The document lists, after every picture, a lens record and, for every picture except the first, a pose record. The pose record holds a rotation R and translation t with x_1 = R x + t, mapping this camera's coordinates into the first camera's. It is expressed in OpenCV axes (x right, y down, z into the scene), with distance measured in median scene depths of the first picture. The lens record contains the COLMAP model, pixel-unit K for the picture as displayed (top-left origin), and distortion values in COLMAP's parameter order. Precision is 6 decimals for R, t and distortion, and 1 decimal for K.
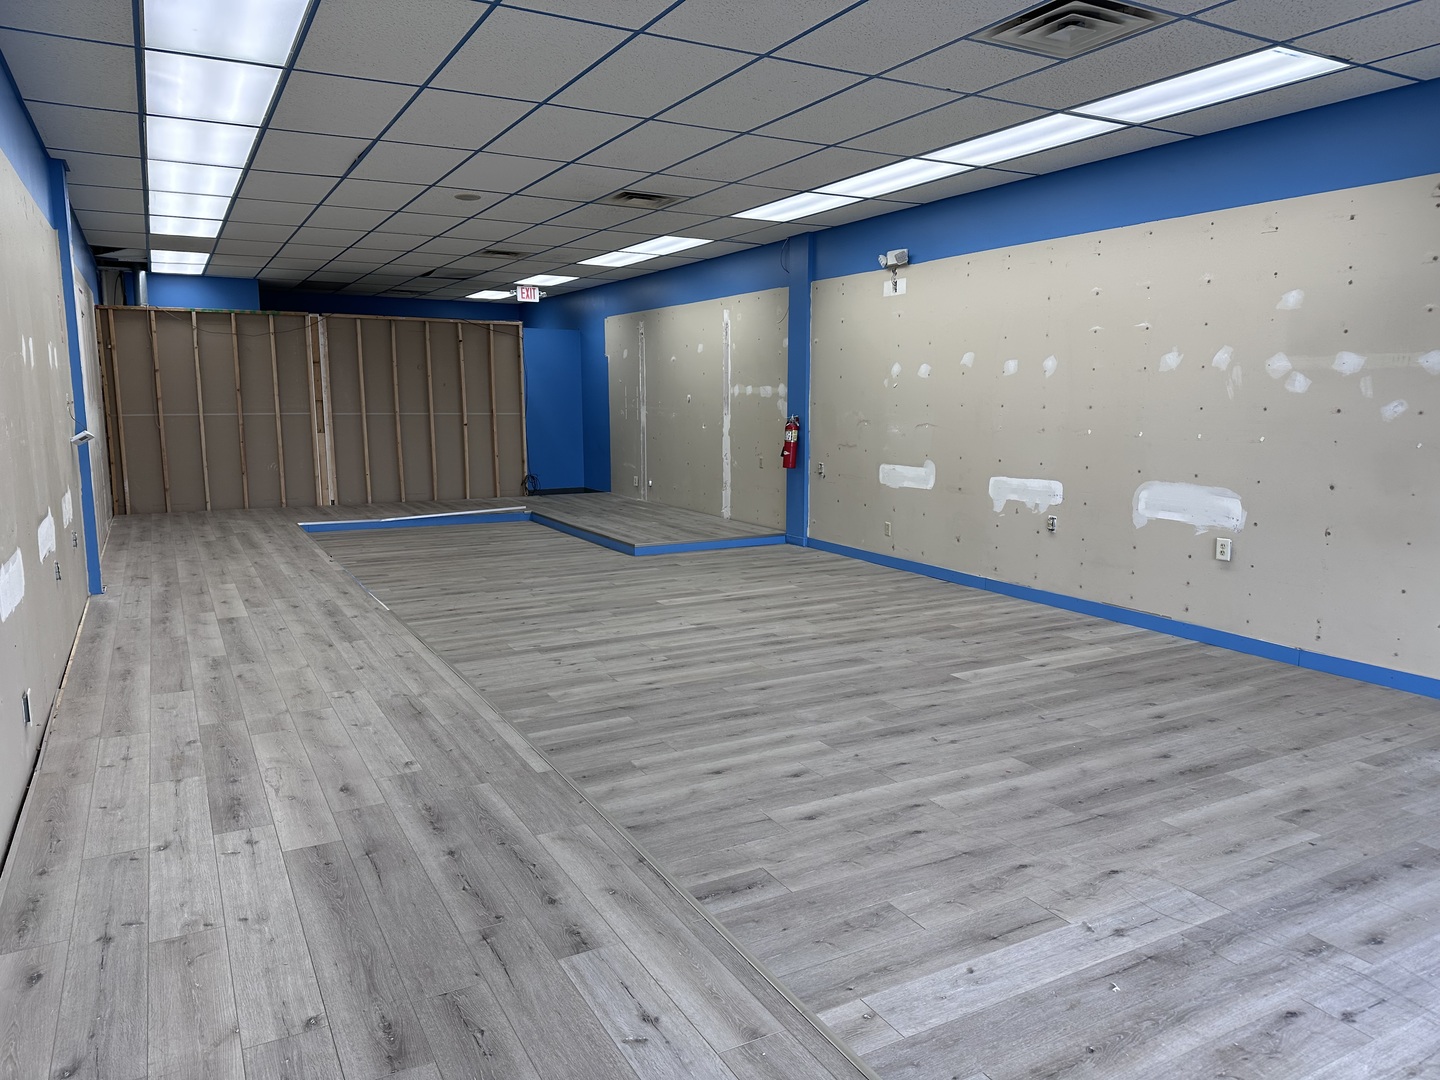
lens RADIAL K [[1006.7, 0, 717.6], [0, 1006.7, 548.9], [0, 0, 1]] dist [0.018923, -0.031005]
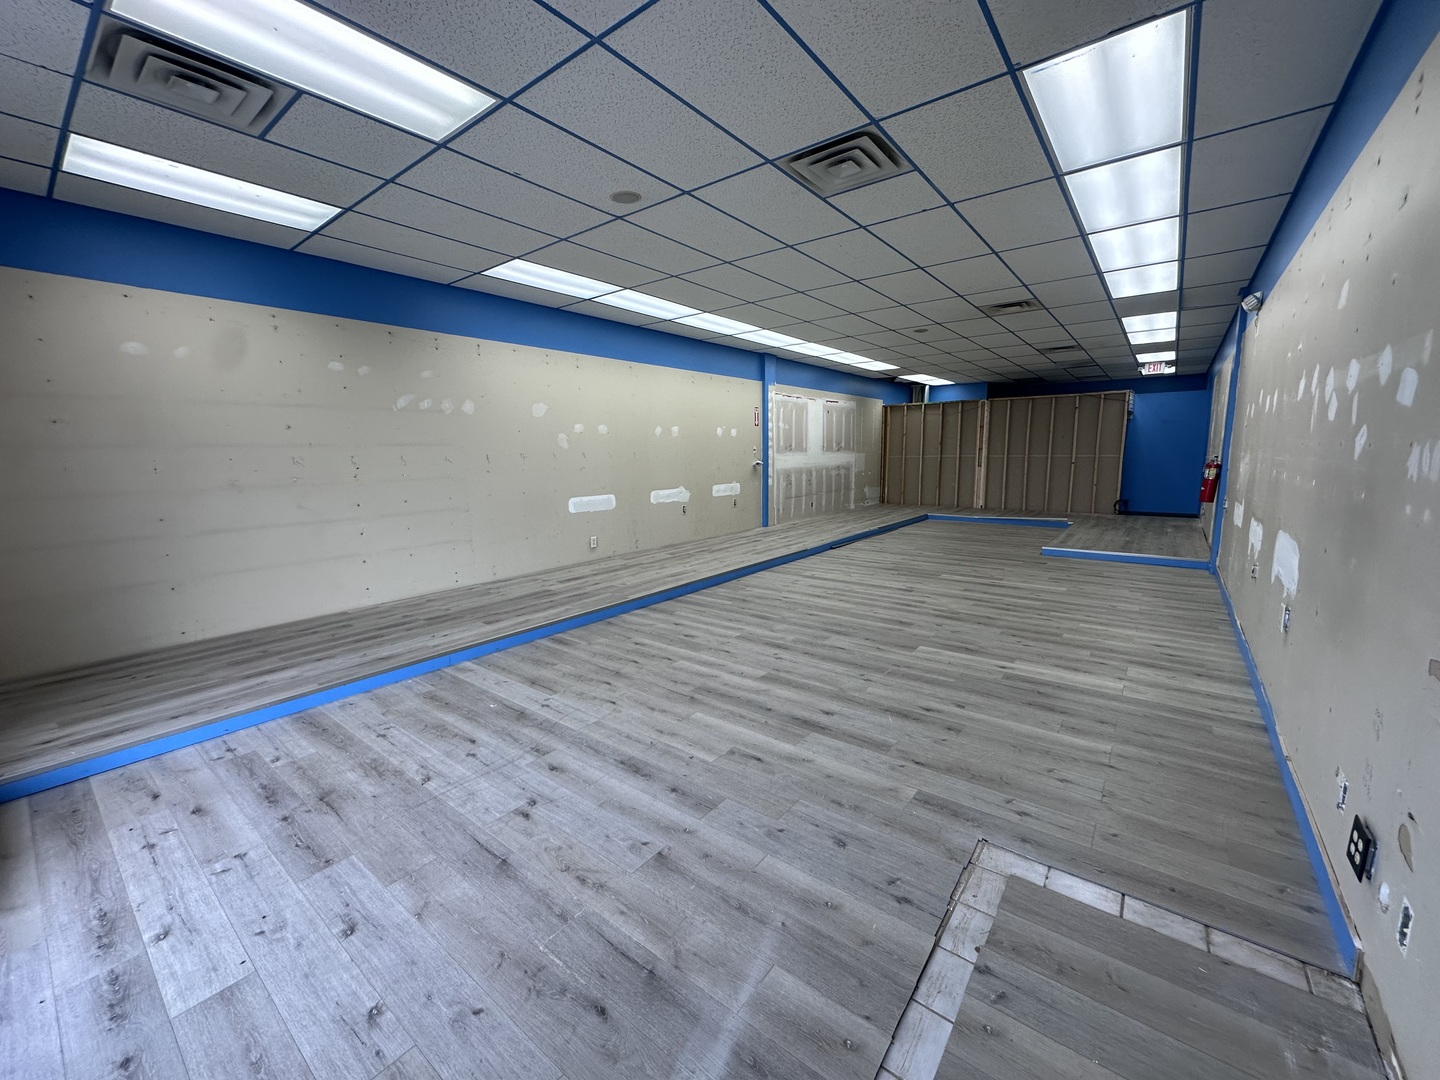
lens RADIAL K [[575.2, 0, 714.1], [0, 575.2, 534.5], [0, 0, 1]] dist [0.001691, 0.000201]
pose [[0.386326, 0.124015, -0.913987, 1.022331], [-0.126262, 0.988702, 0.080784, -0.062214], [0.913680, 0.084193, 0.397619, 0.547114]]
